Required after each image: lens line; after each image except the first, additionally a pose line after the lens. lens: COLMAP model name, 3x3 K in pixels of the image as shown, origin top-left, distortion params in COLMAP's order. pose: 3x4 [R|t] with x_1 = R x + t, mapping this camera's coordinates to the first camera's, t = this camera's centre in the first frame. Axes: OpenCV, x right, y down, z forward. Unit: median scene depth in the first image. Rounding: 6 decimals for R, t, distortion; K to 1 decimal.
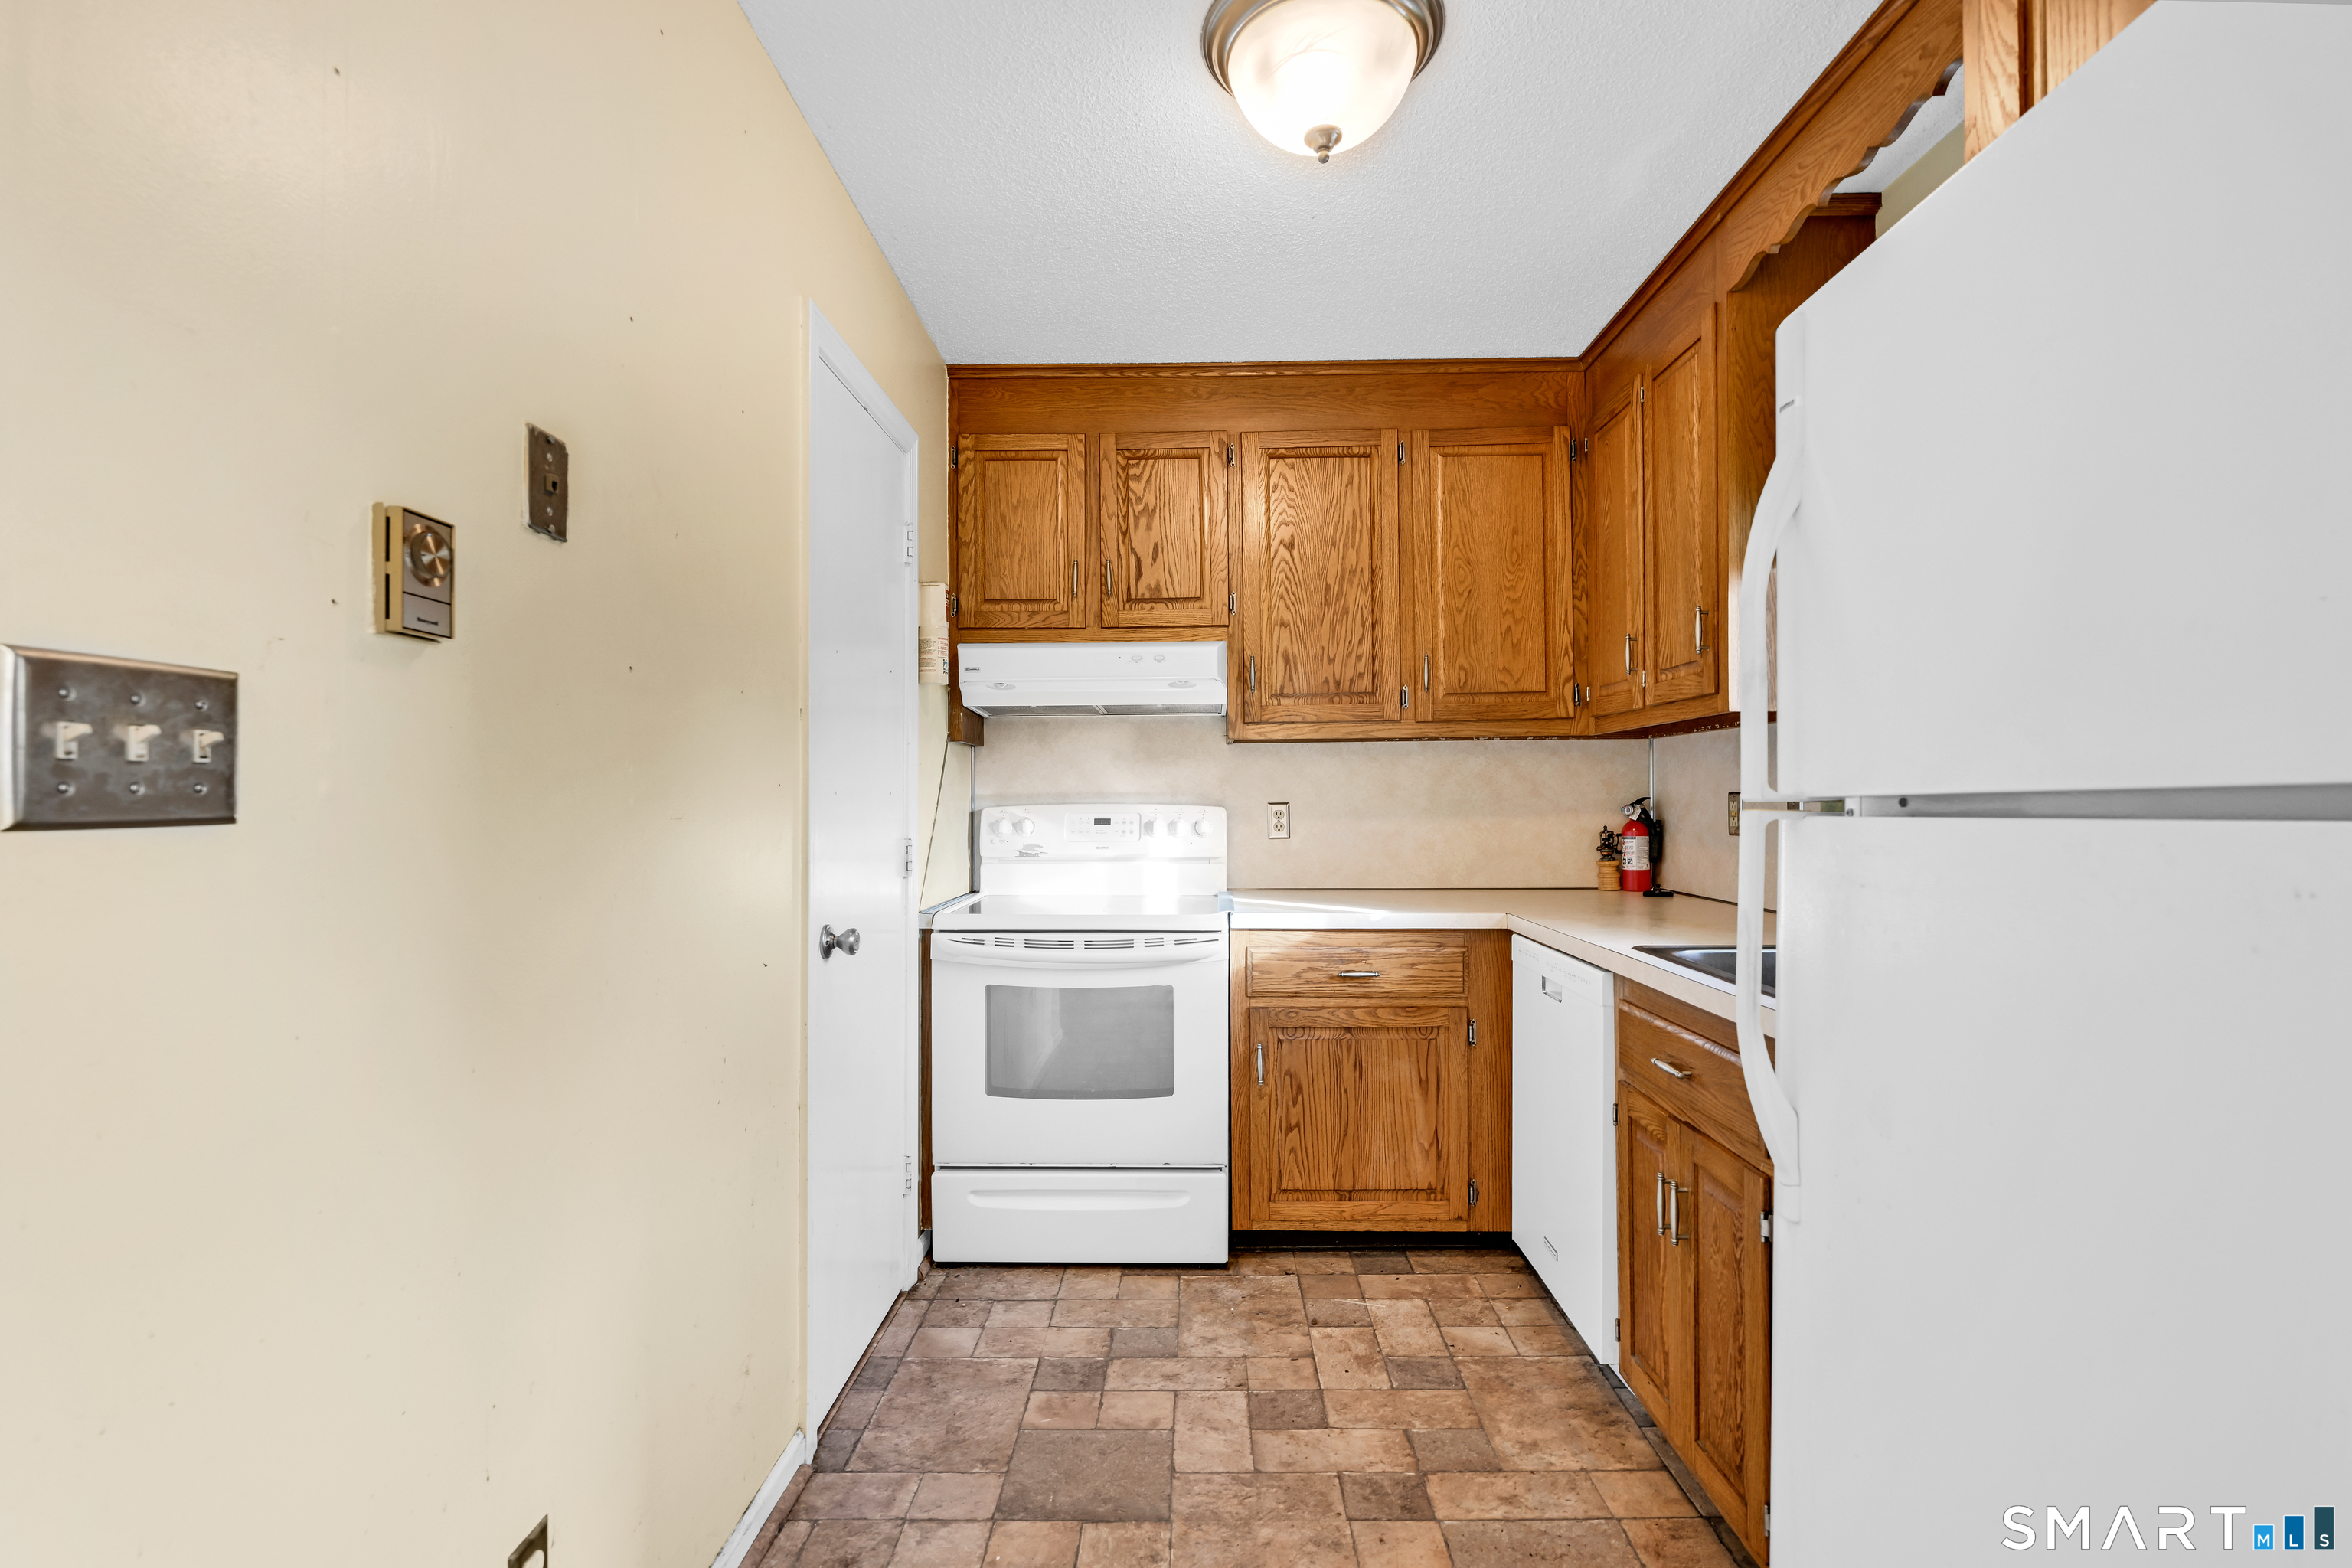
lens RADIAL K [[1062.5, 0, 1156.6], [0, 1062.5, 786.5], [0, 0, 1]] dist [0.001155, -0.000024]
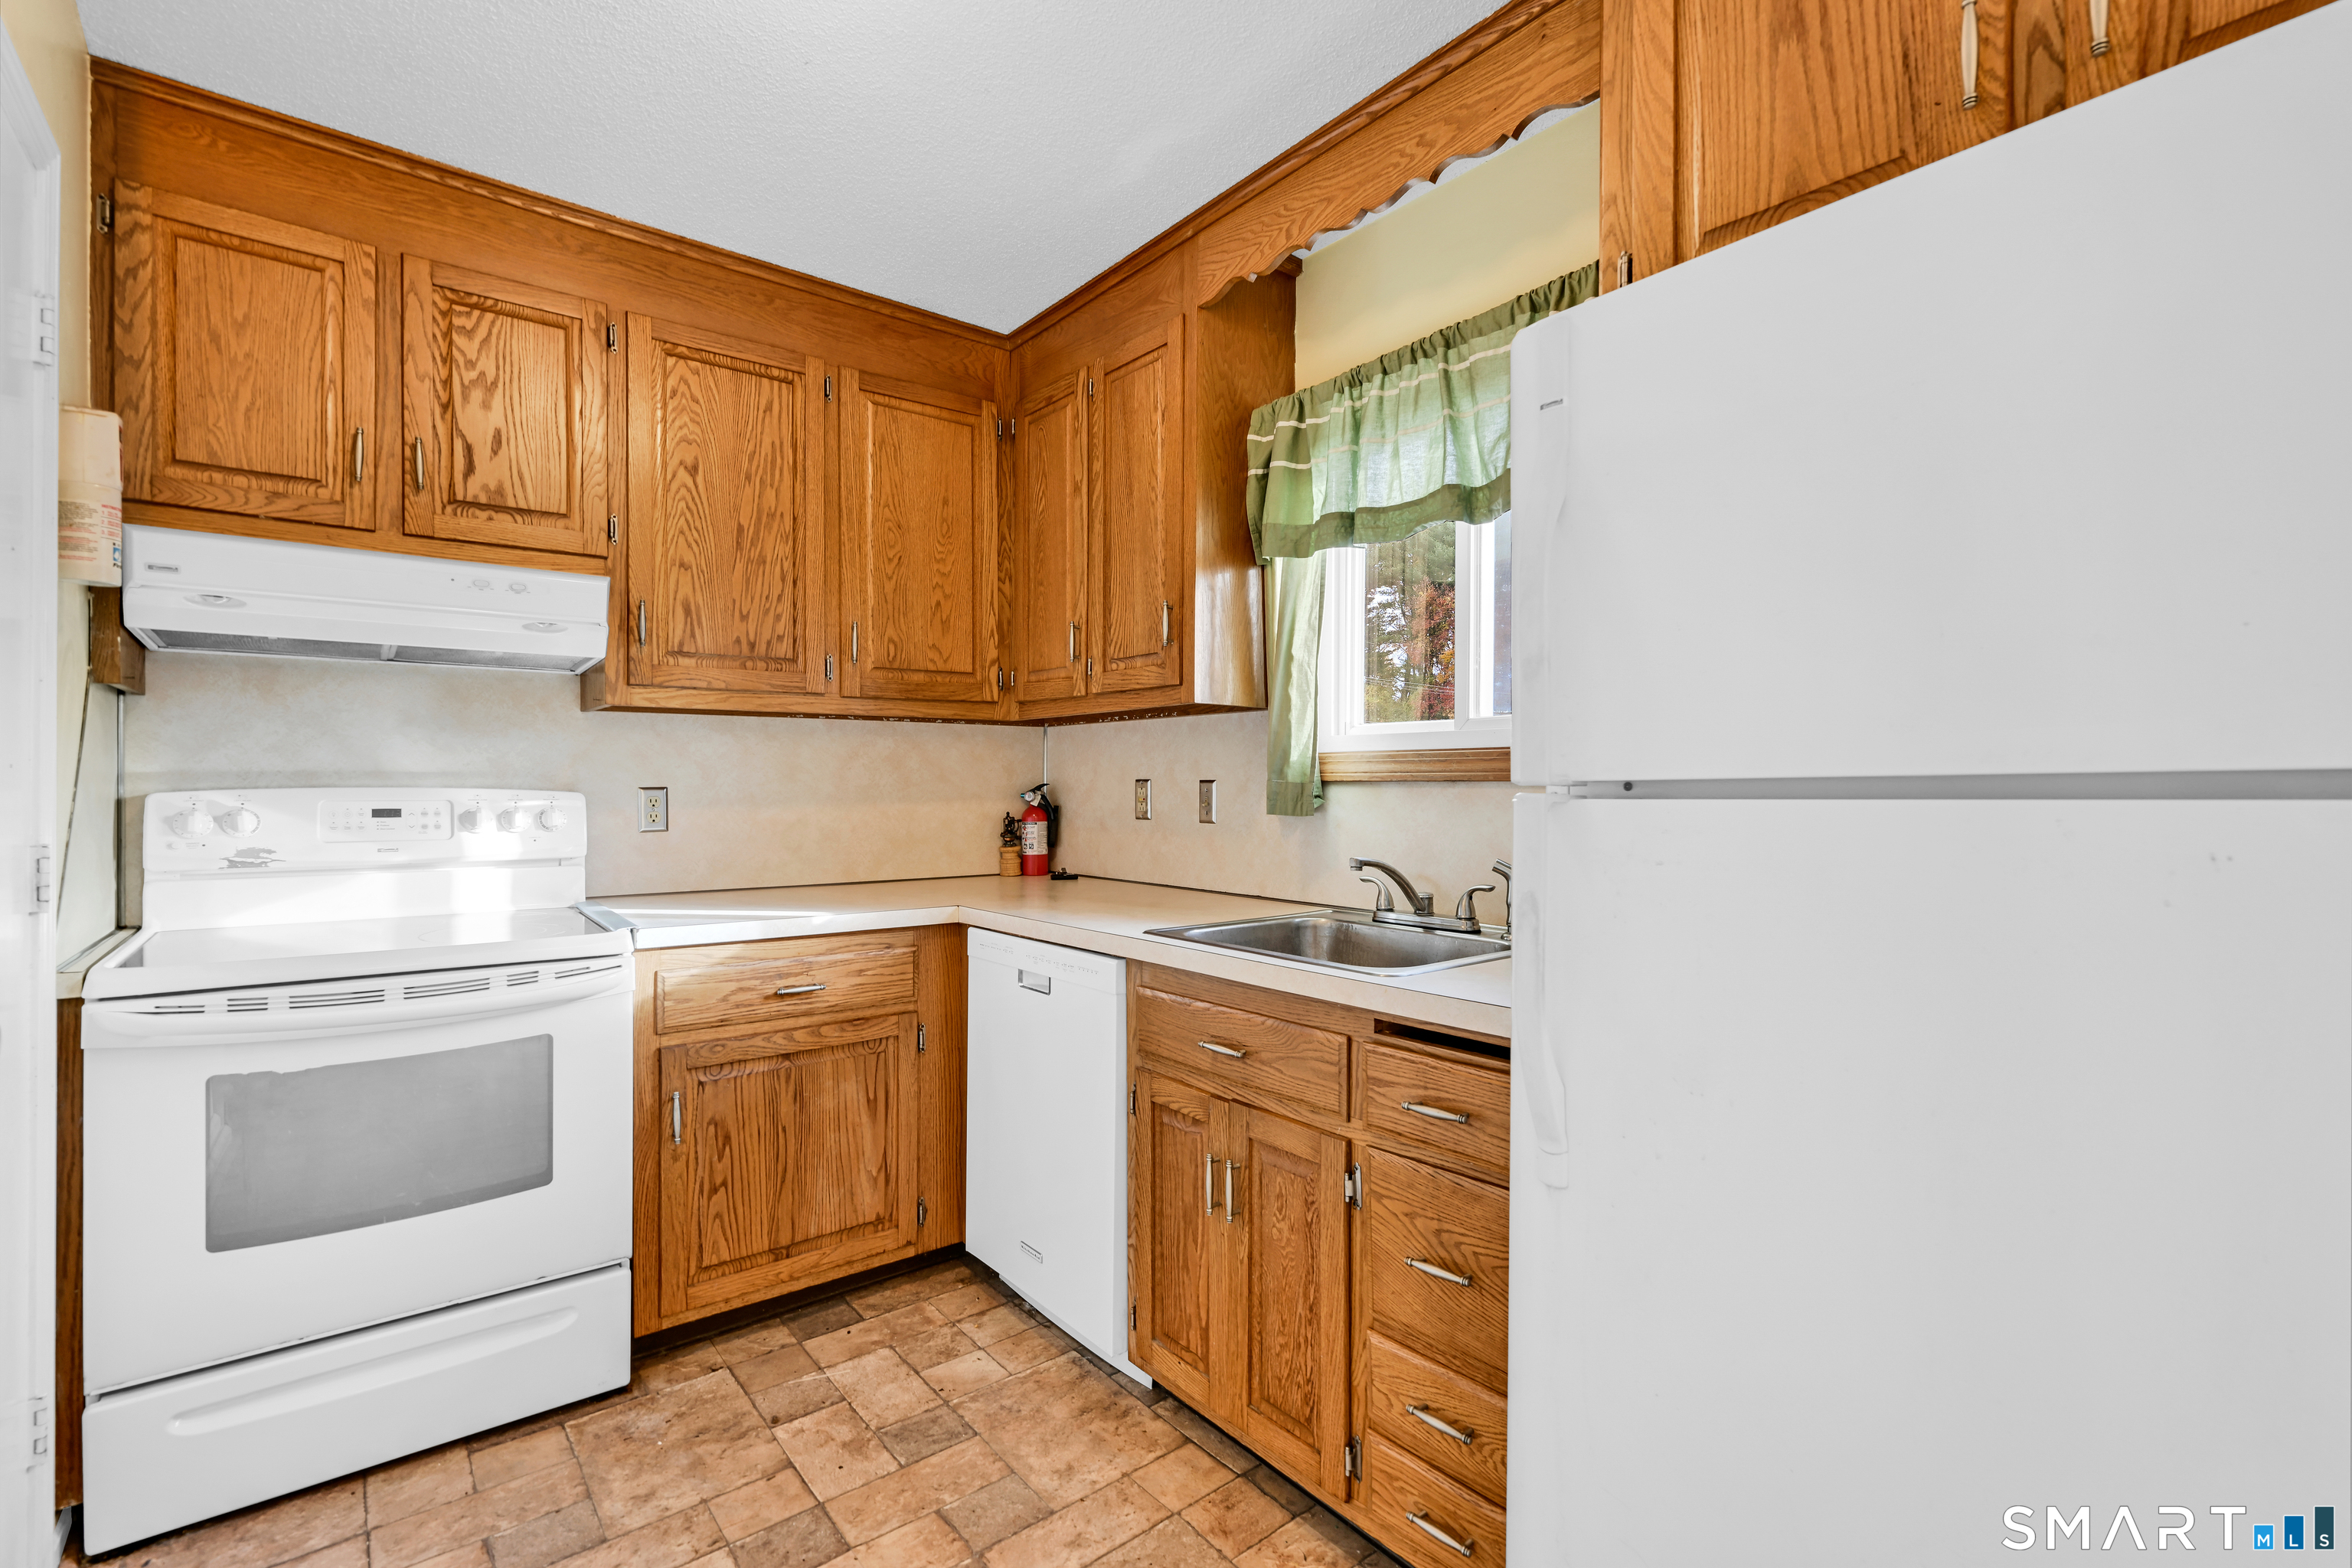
lens RADIAL K [[1062.5, 0, 1166.7], [0, 1062.5, 786.0], [0, 0, 1]] dist [0.001155, -0.000024]
pose [[0.764554, 0.005467, 0.644537, -0.135420], [-0.013054, 0.999890, 0.007004, 0.004597], [-0.644428, -0.013769, 0.764541, 0.165460]]
